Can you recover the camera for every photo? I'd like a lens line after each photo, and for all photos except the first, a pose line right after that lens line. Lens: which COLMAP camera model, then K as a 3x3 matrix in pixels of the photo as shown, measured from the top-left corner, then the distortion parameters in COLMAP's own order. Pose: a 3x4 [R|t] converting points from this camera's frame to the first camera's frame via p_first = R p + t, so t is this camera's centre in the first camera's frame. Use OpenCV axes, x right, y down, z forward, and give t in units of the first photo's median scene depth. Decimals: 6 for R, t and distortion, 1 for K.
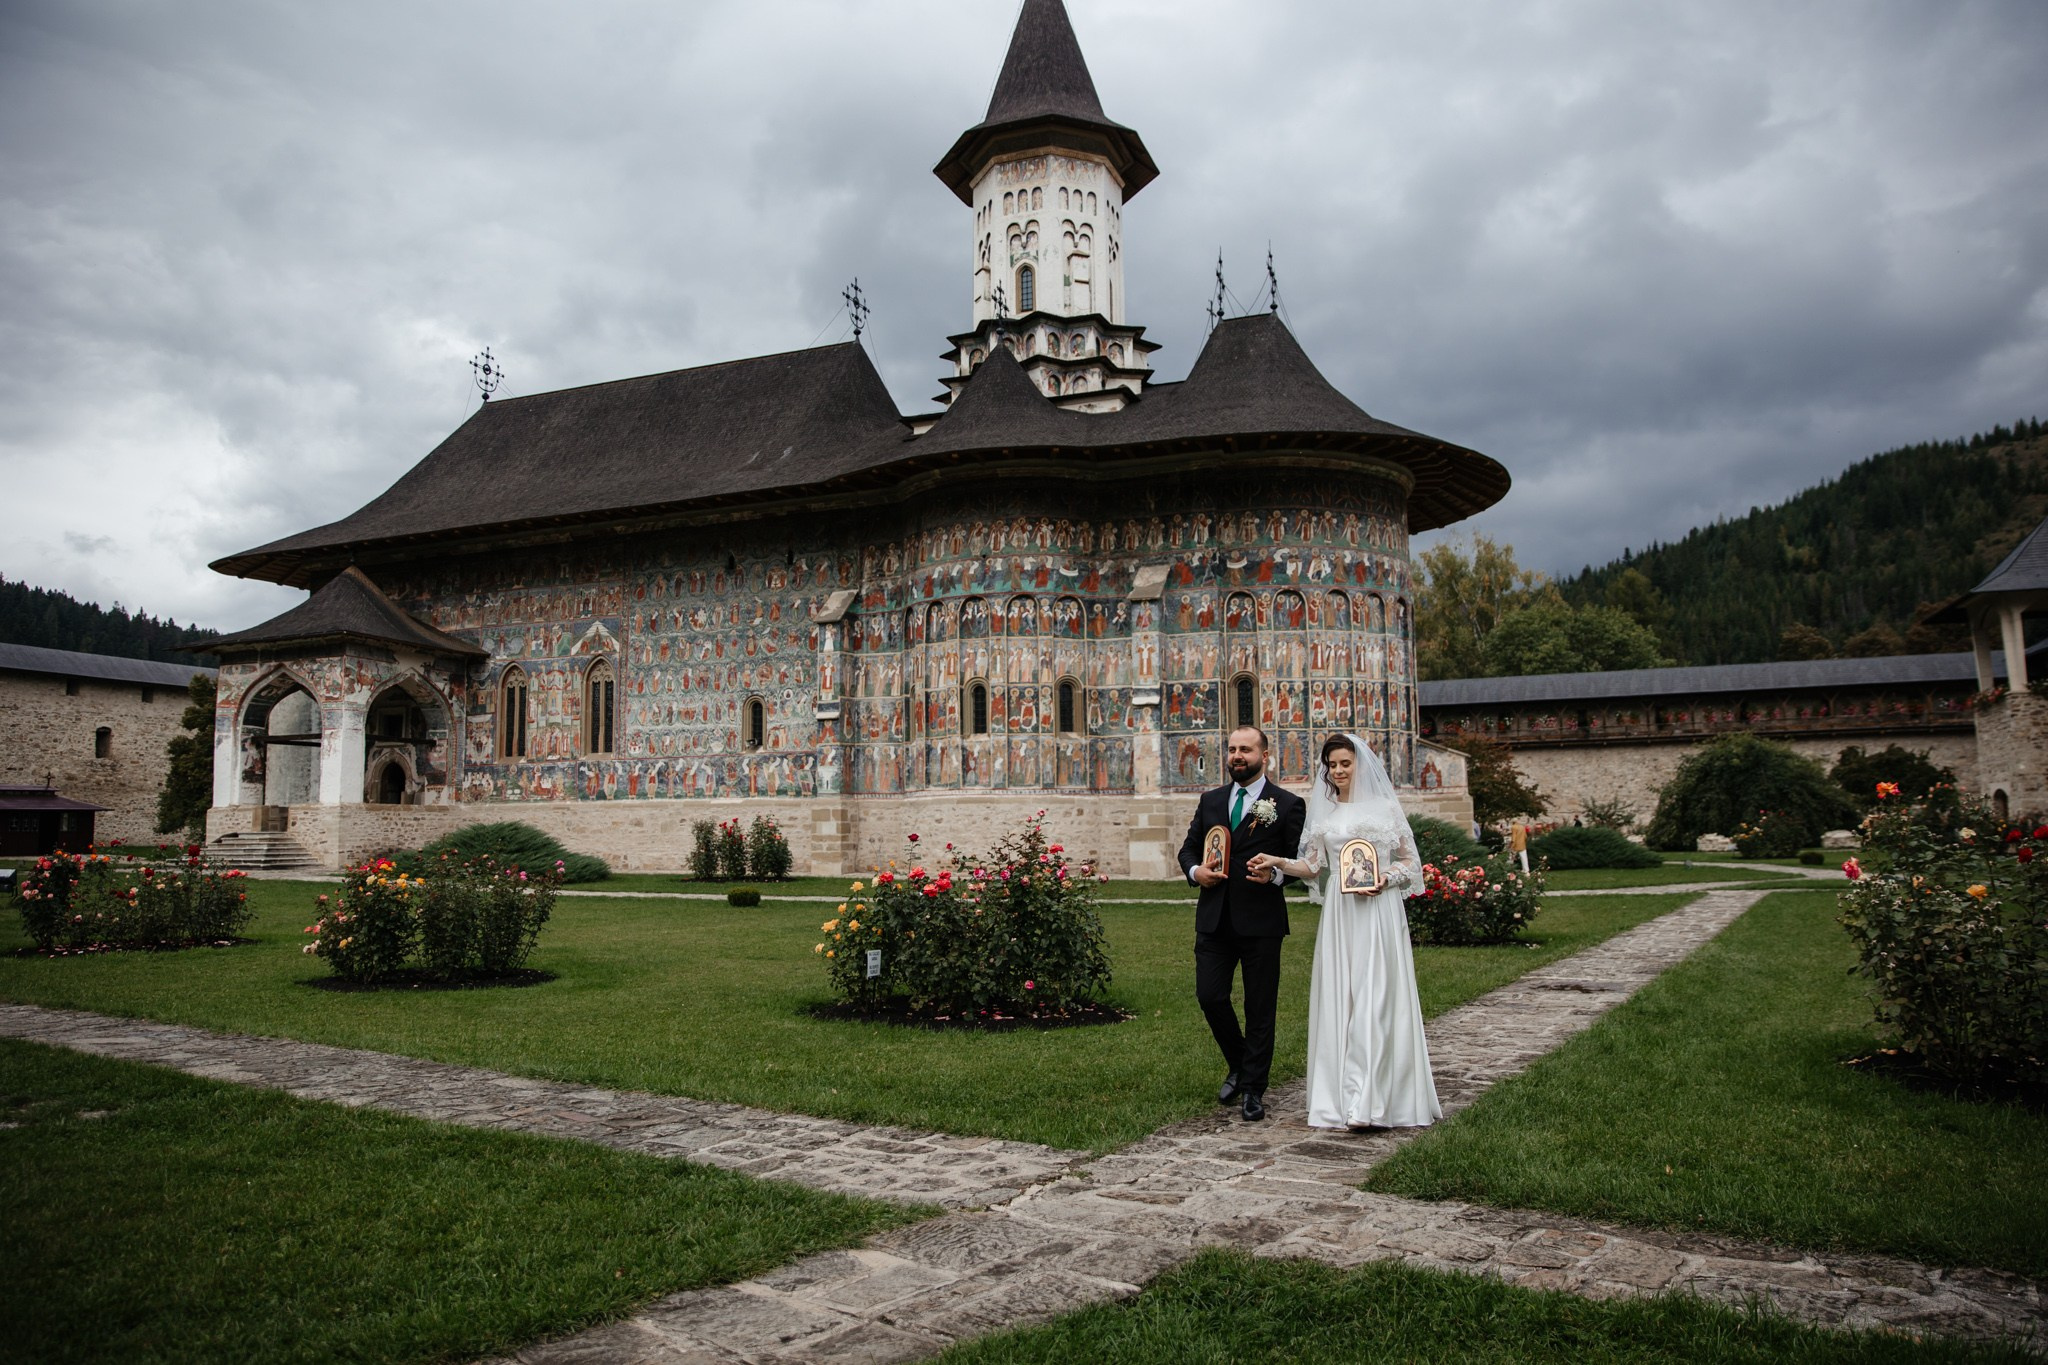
lens RADIAL K [[1416.2, 0, 1027.7], [0, 1416.2, 690.4], [0, 0, 1]] dist [-0.113432, 0.096645]
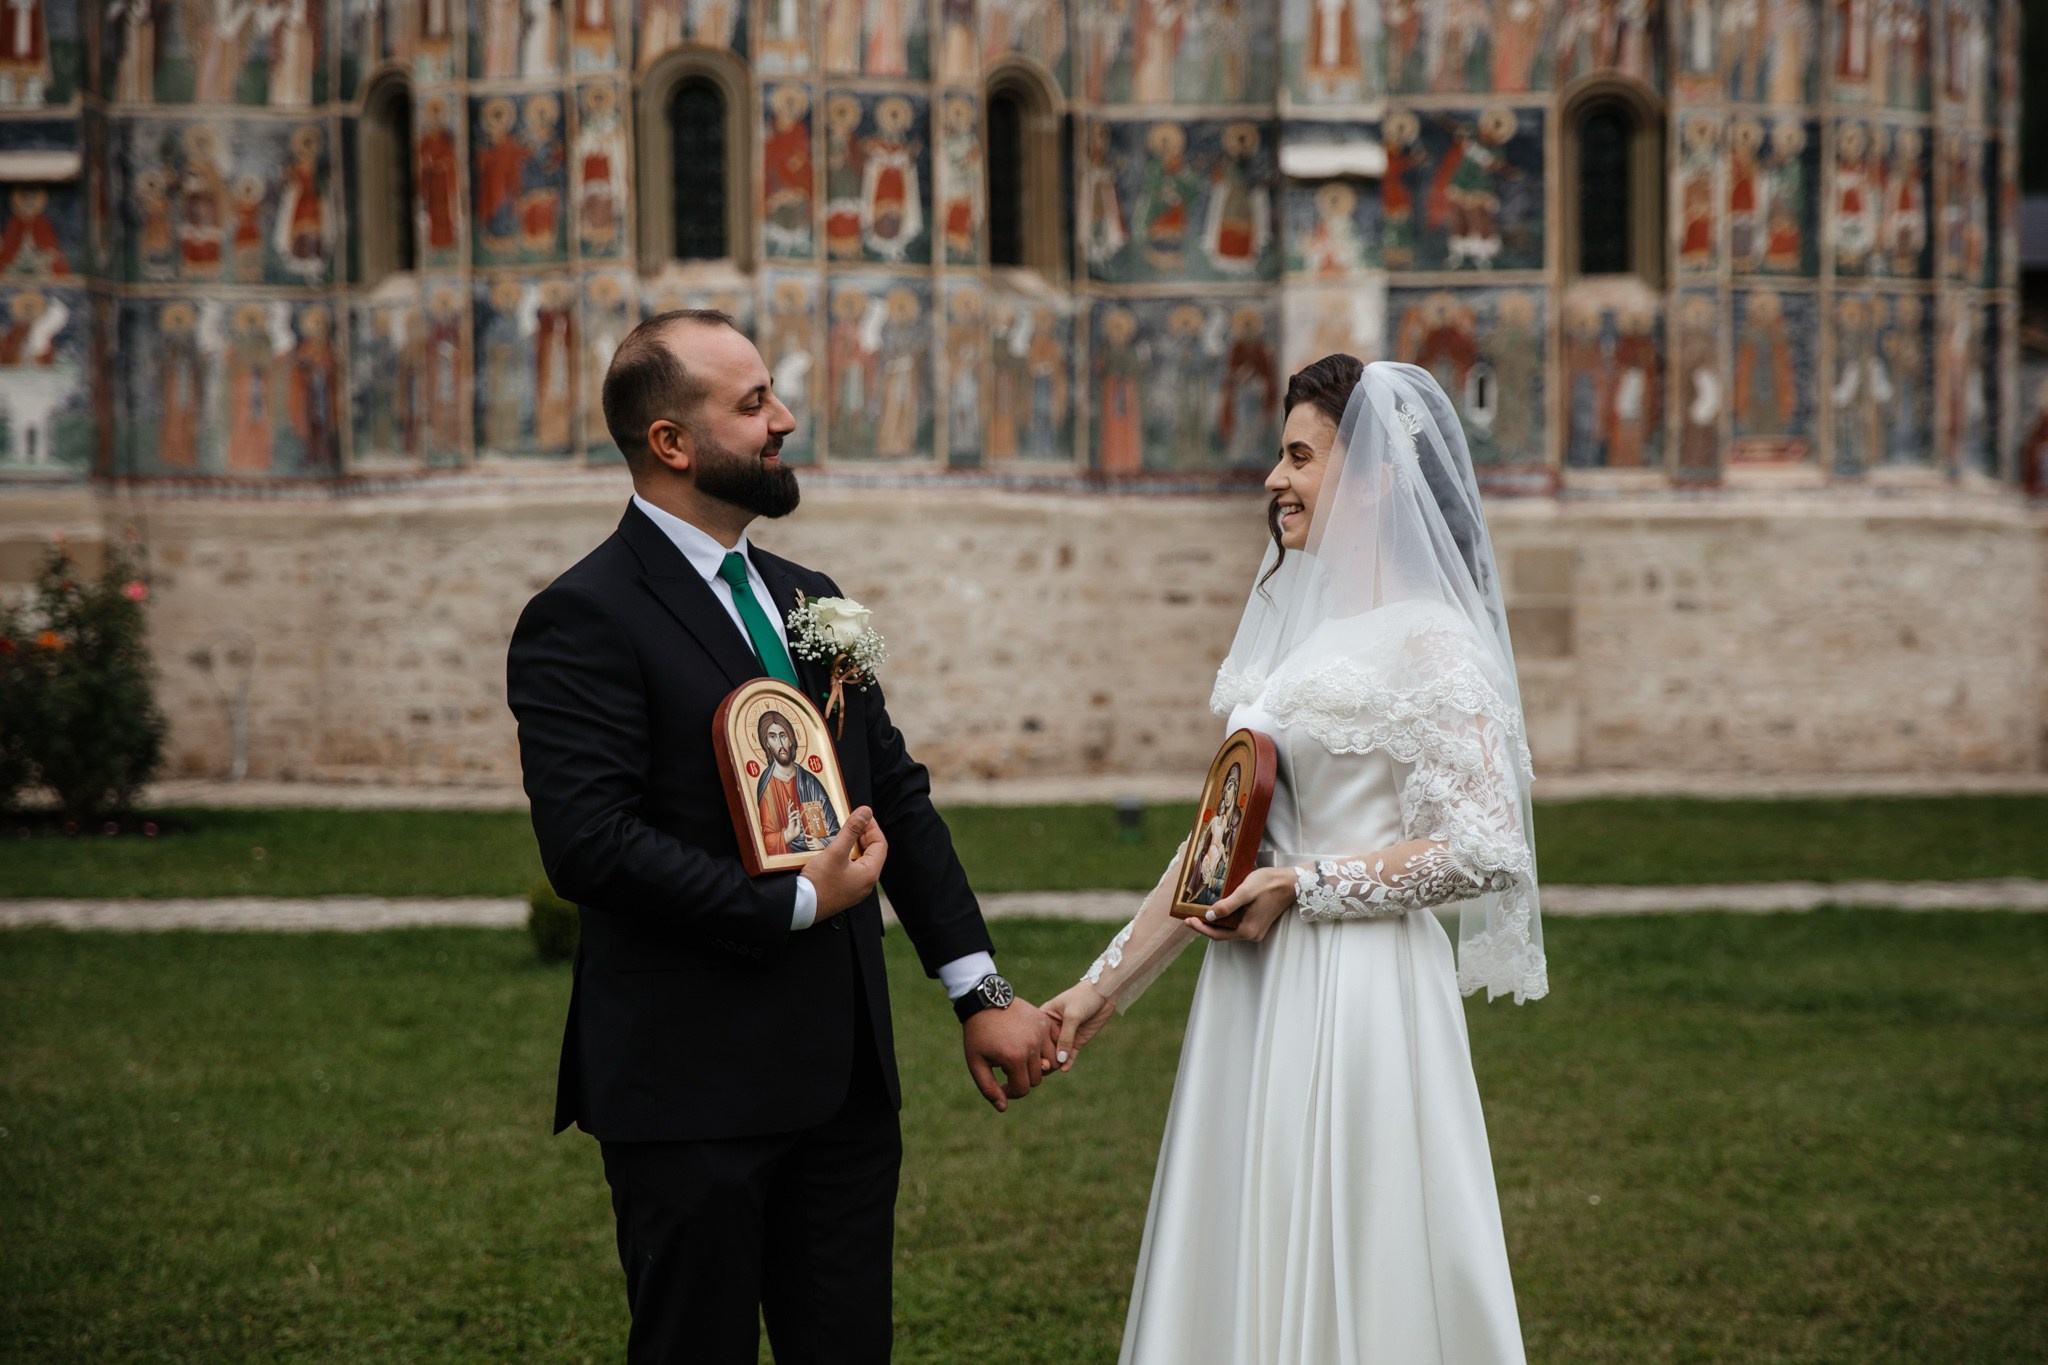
lens RADIAL K [[3725.5, 0, 1057.8], [0, 3725.5, 678.5], [0, 0, 1]] dist [0.196172, -0.132094]
pose [[0.925550, -0.003295, 0.378611, -0.234876], [-0.037739, 0.994180, 0.100909, 0.034255], [-0.376740, -0.107684, 0.920039, 0.305555]]
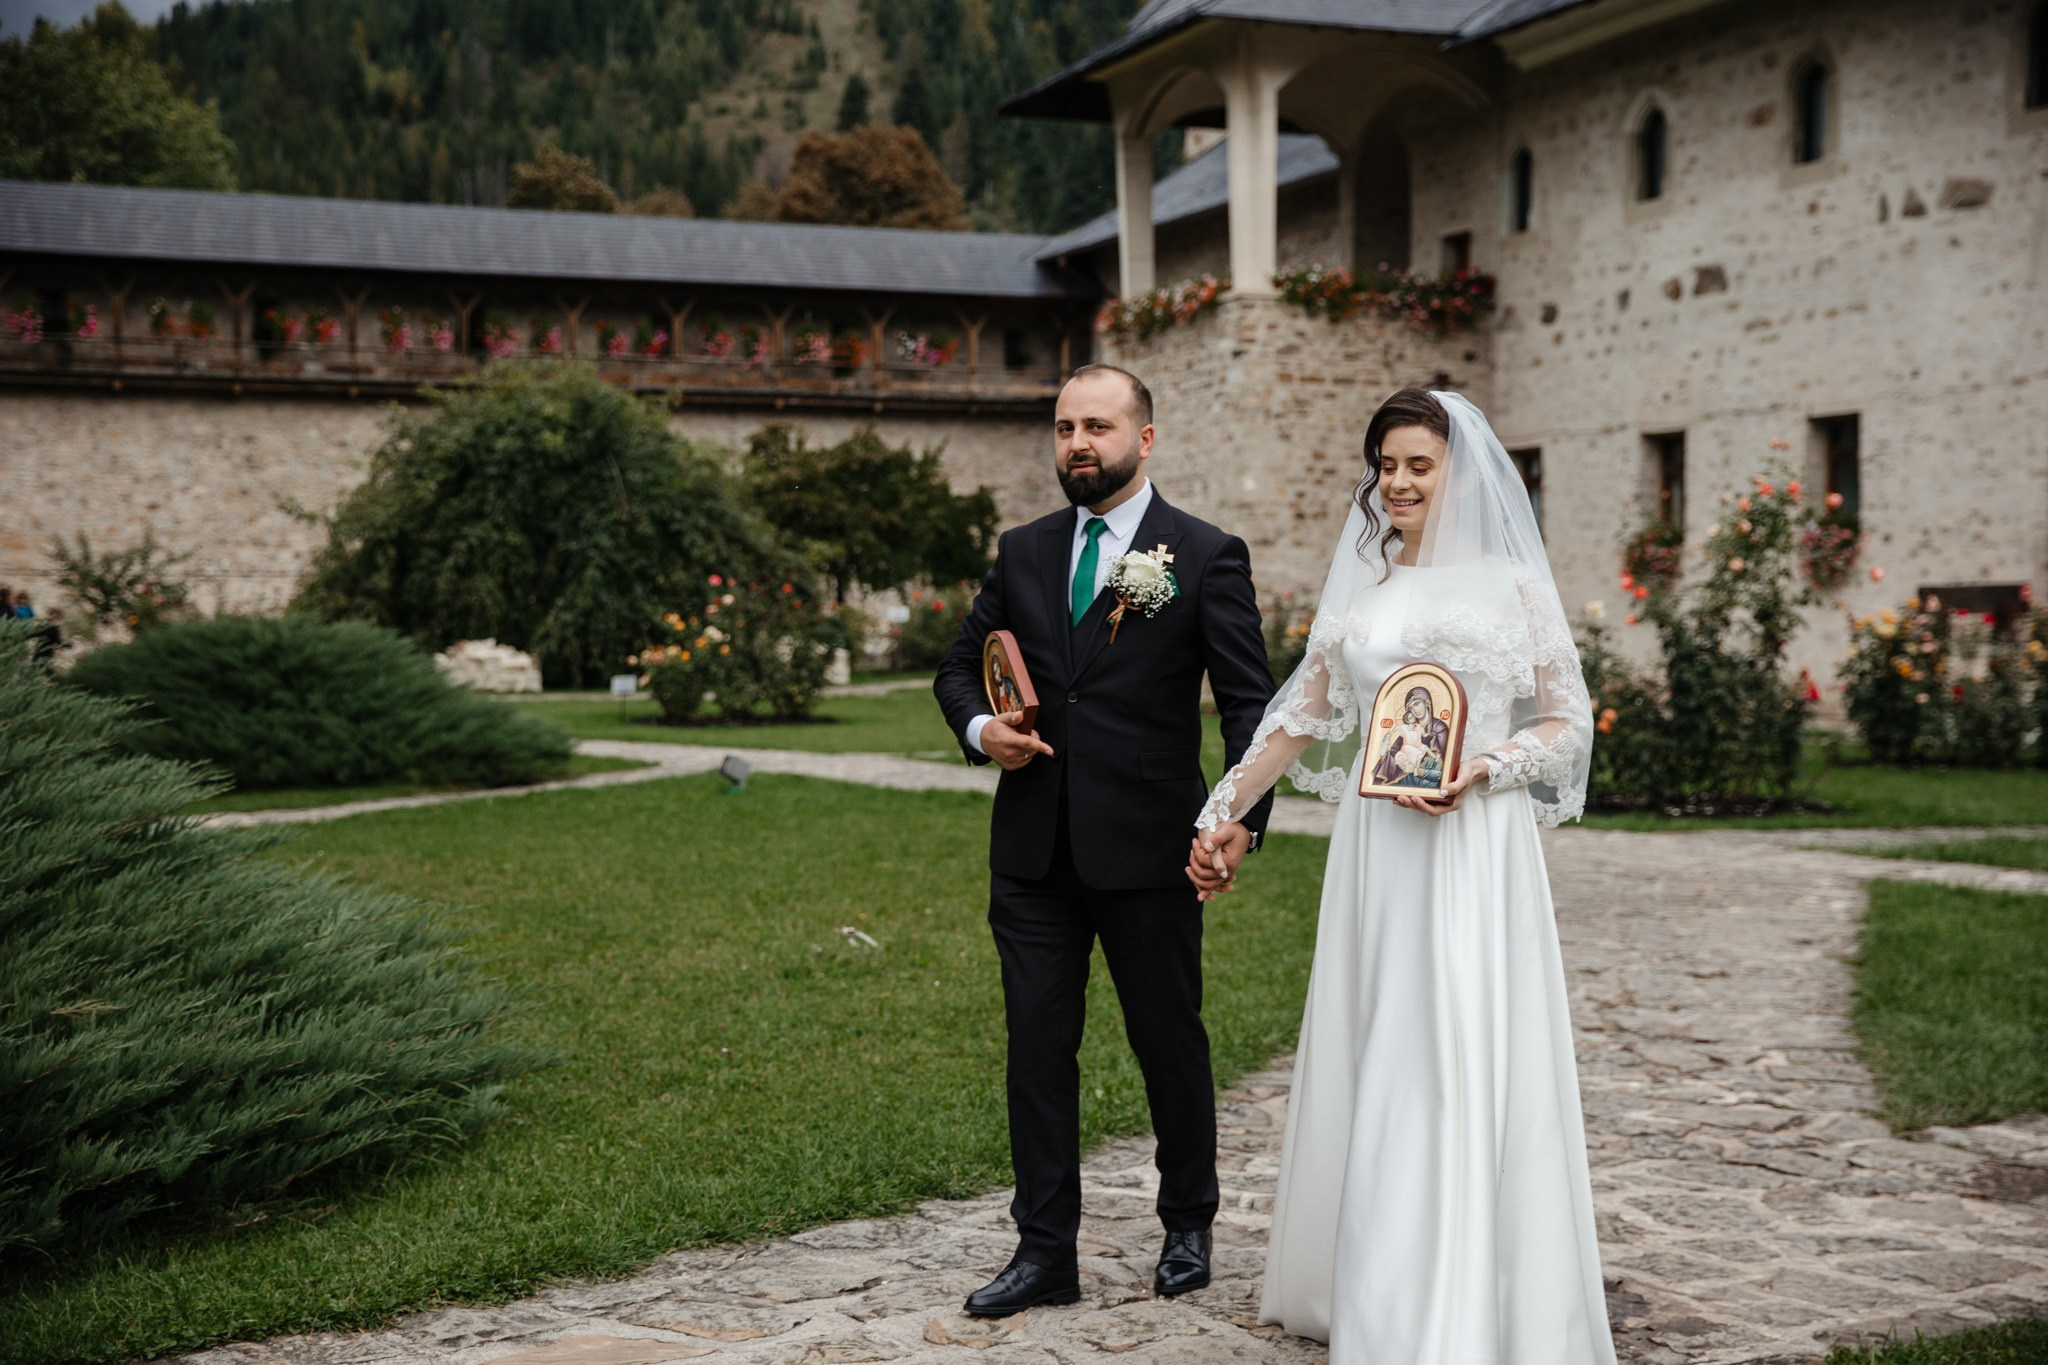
lens RADIAL K [[2826.4, 0, 1024.0], [0, 2826.4, 682.5], [0, 0, 1]] dist [0.109816, -0.015481]
pose [[0.731538, -0.003950, 0.681789, 0.151045], [-0.079680, 0.992636, 0.091245, 0.054054], [-0.677129, -0.121074, 0.725836, 0.554800]]
